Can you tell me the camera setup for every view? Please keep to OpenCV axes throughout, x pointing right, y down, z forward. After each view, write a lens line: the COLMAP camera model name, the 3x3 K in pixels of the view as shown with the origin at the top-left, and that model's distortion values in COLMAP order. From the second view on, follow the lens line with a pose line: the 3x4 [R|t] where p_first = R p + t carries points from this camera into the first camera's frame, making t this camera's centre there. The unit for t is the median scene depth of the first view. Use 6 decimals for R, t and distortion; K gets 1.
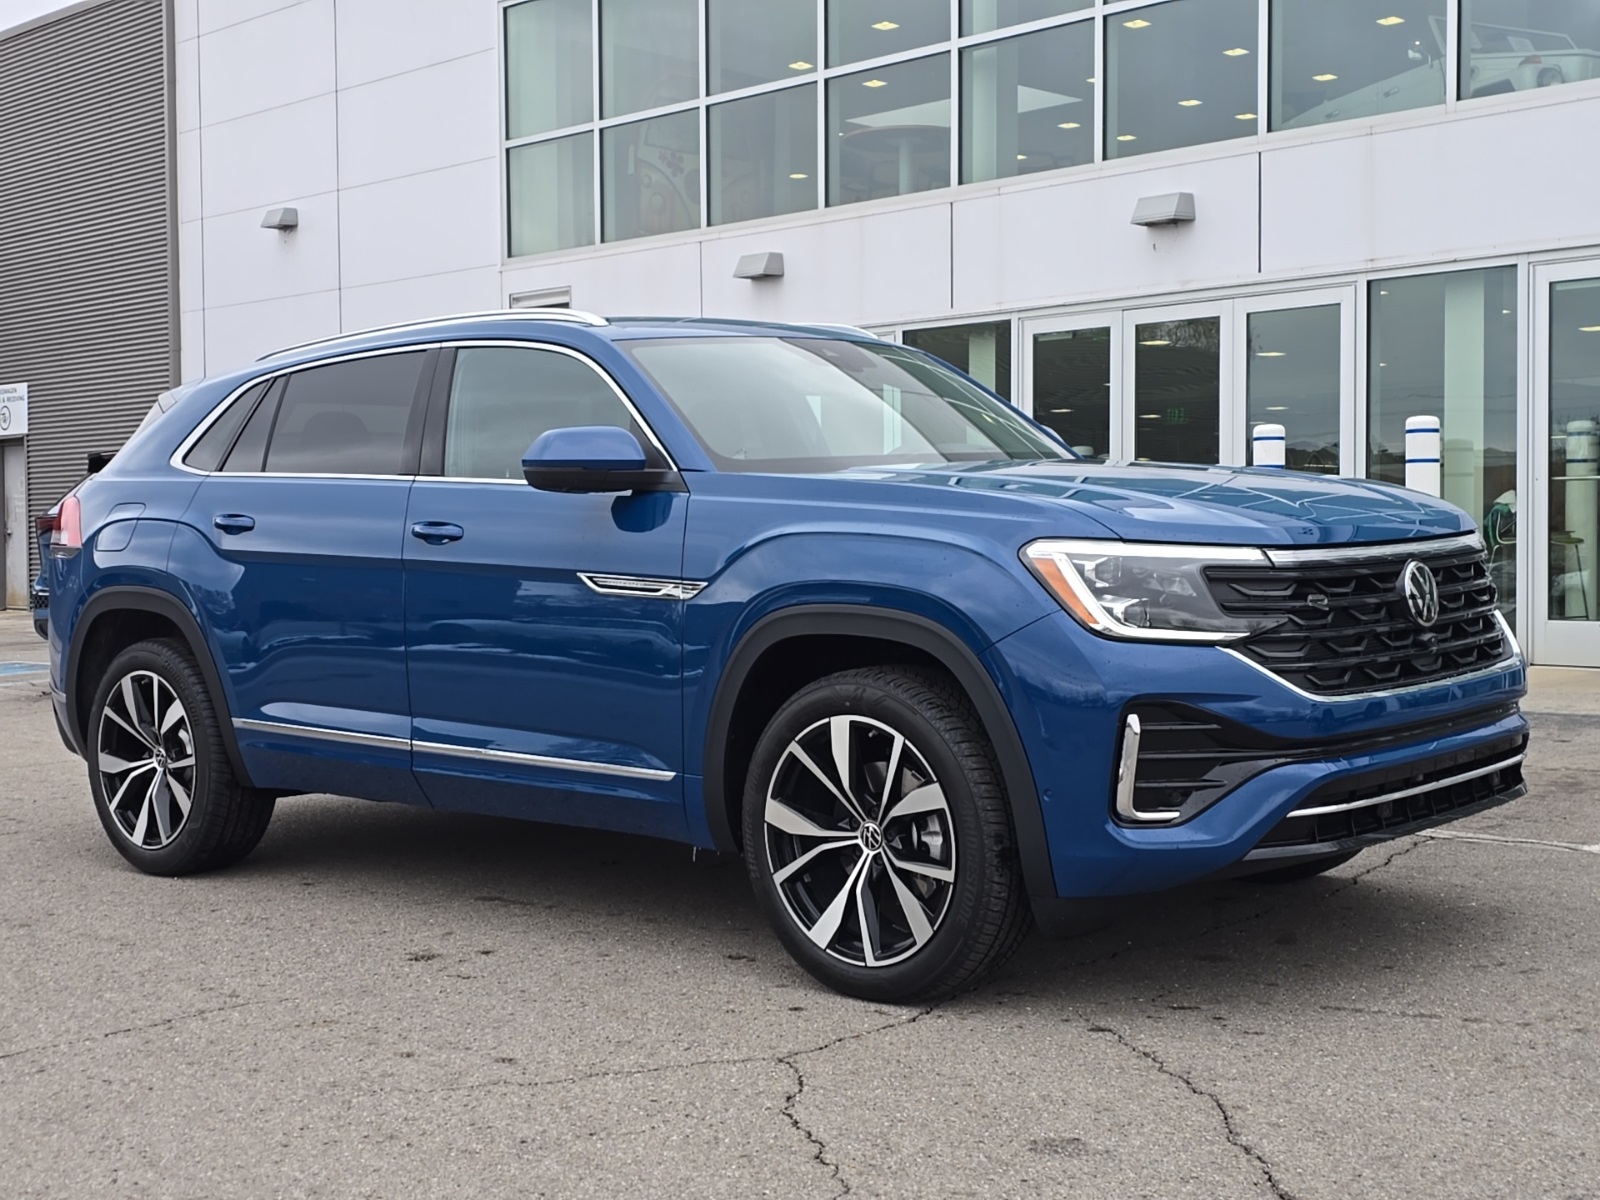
lens RADIAL K [[2098.4, 0, 800.0], [0, 2098.4, 600.0], [0, 0, 1]] dist [0.170194, -0.491041]
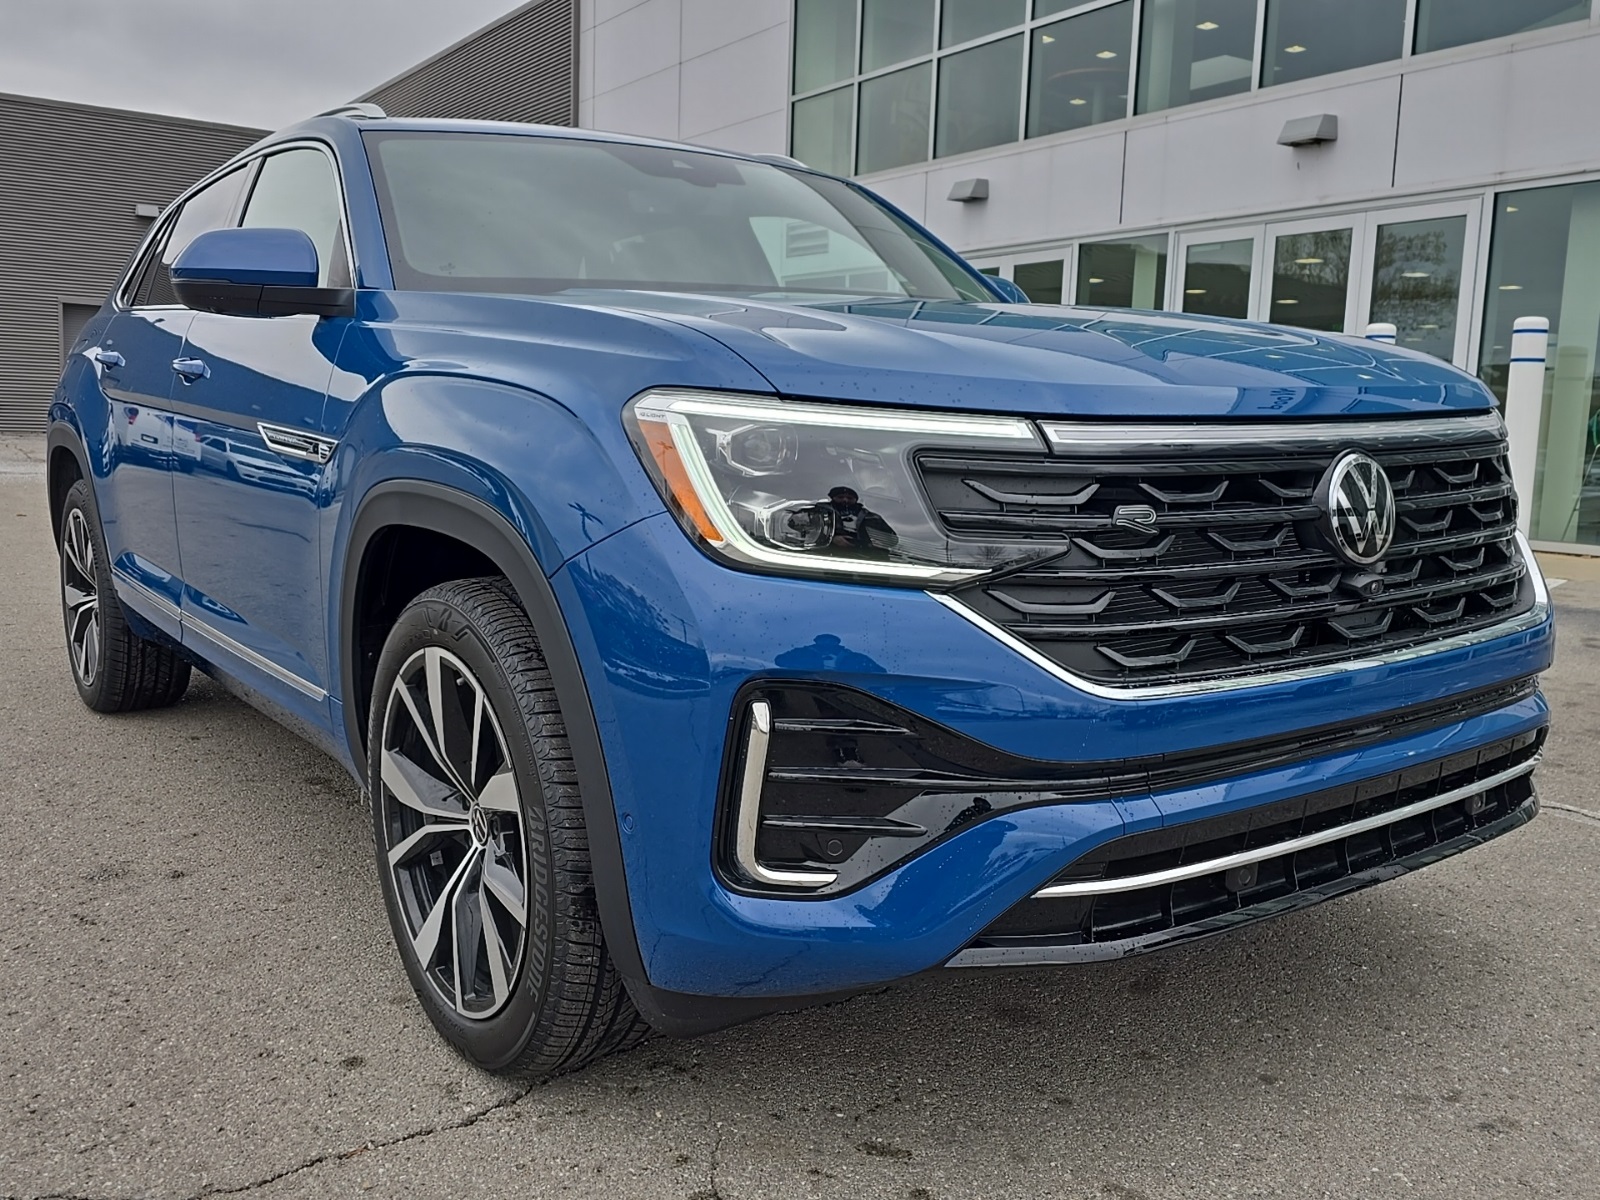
lens RADIAL K [[1397.0, 0, 800.0], [0, 1397.0, 600.0], [0, 0, 1]] dist [0.083550, -0.112836]
pose [[0.977938, 0.064067, -0.198826, 0.215946], [-0.043993, 0.993626, 0.103789, -0.011525], [0.204208, -0.092753, 0.974523, 0.568185]]
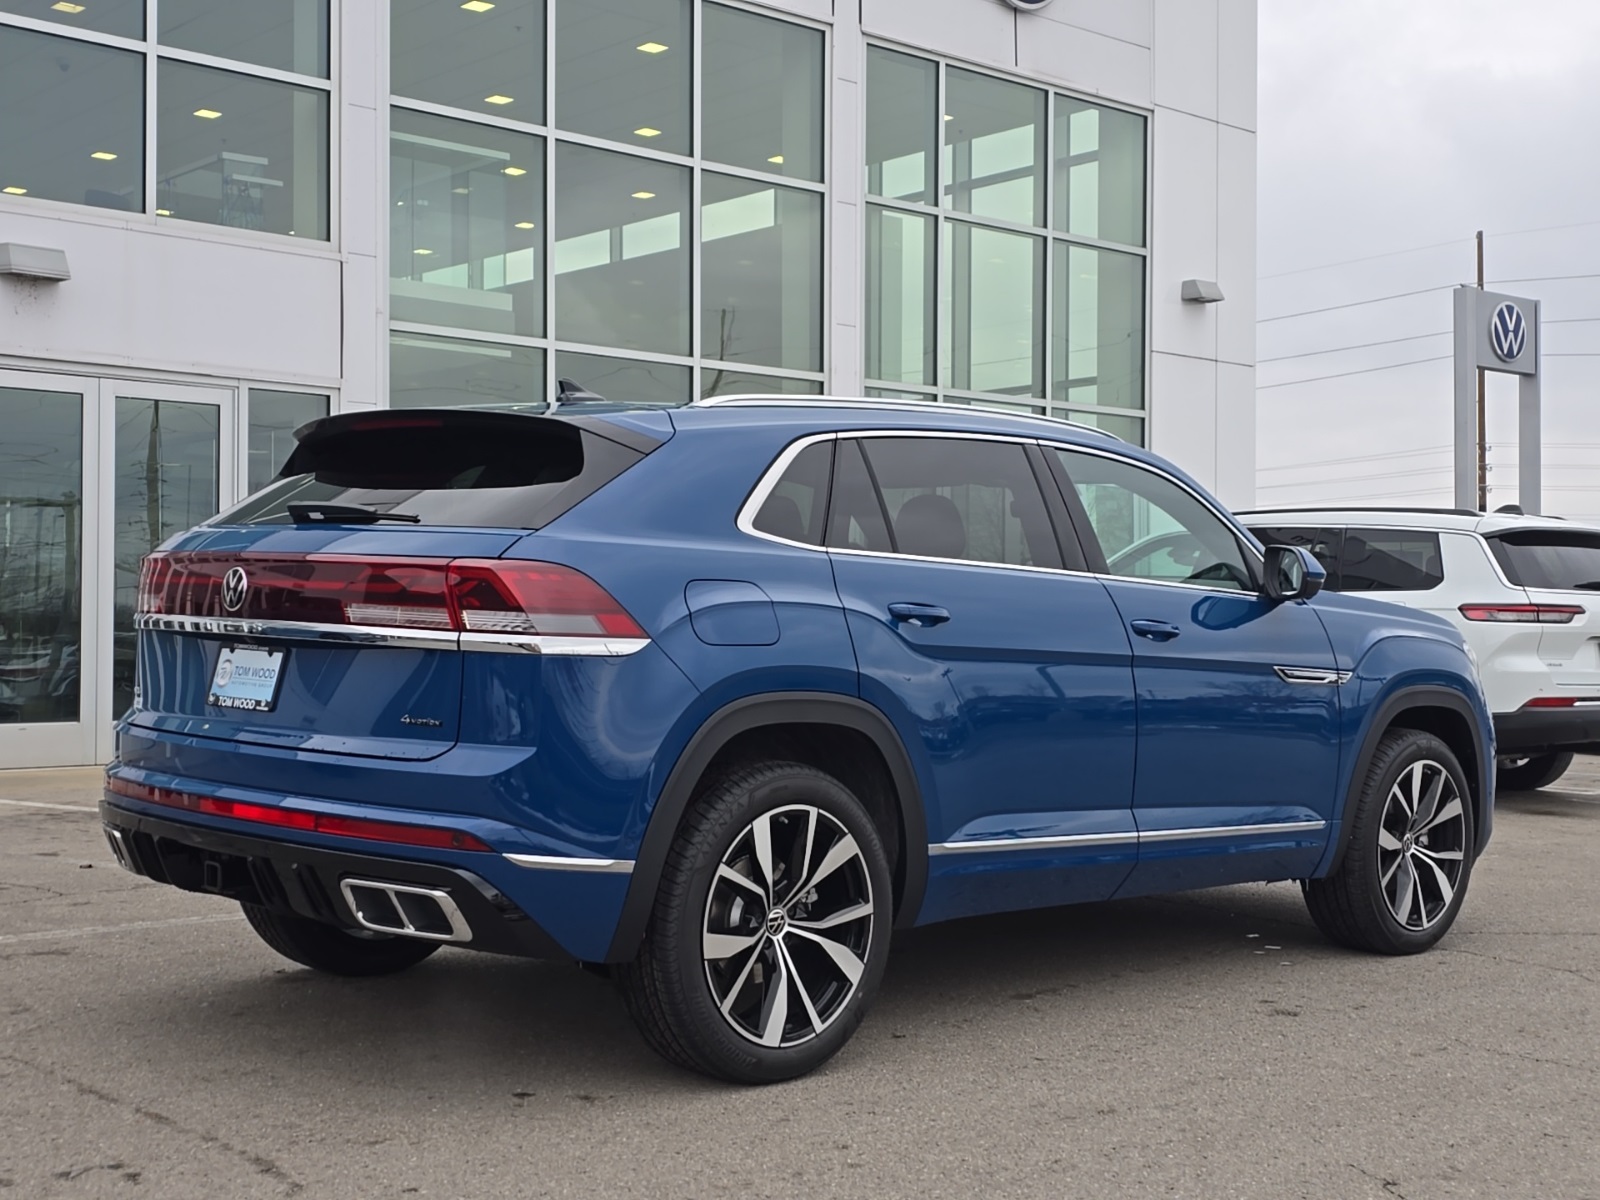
lens RADIAL K [[2047.7, 0, 800.0], [0, 2047.7, 600.0], [0, 0, 1]] dist [0.176811, -0.498255]
pose [[0.061956, 0.032477, 0.997550, -1.410818], [0.027341, 0.999040, -0.034223, -0.019262], [-0.997704, 0.029394, 0.061009, 1.296876]]
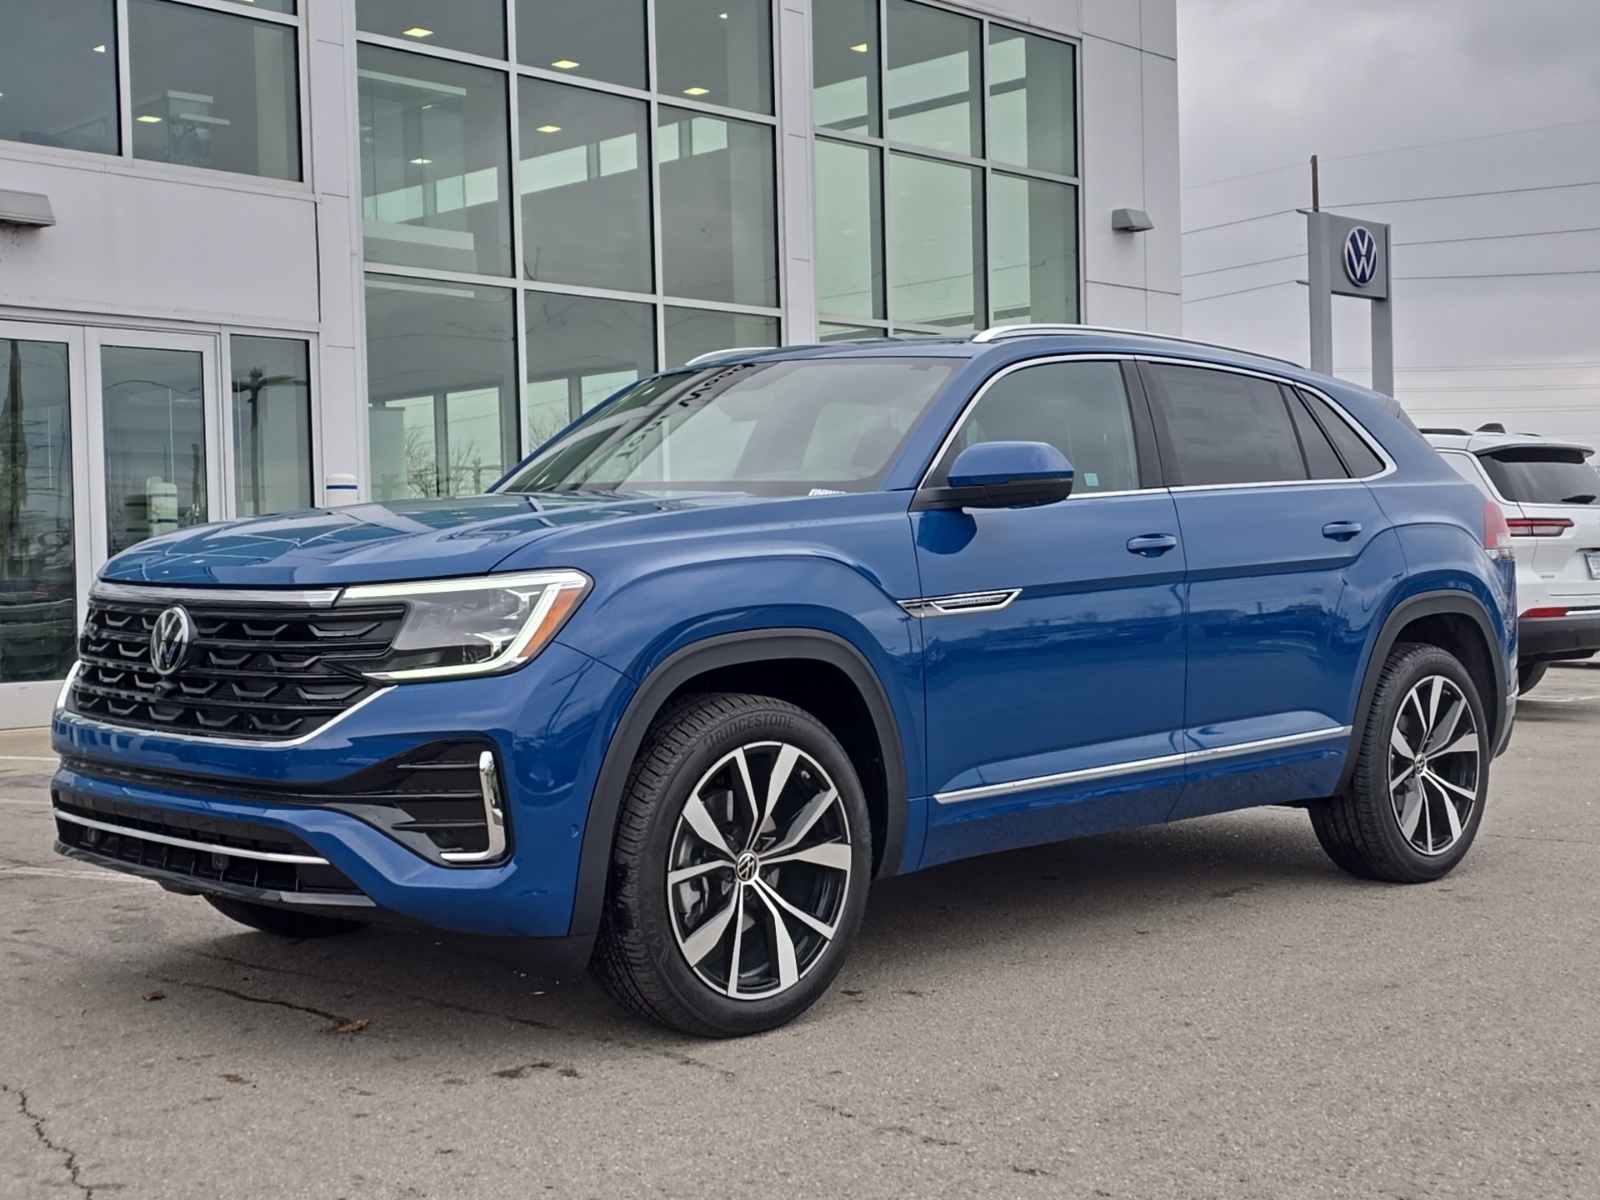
lens RADIAL K [[2098.4, 0, 800.0], [0, 2098.4, 600.0], [0, 0, 1]] dist [0.170194, -0.491041]
pose [[-0.018540, 0.004803, 0.999817, -1.492140], [0.057429, 0.998343, -0.003731, -0.016650], [-0.998177, 0.057350, -0.018785, 1.523949]]
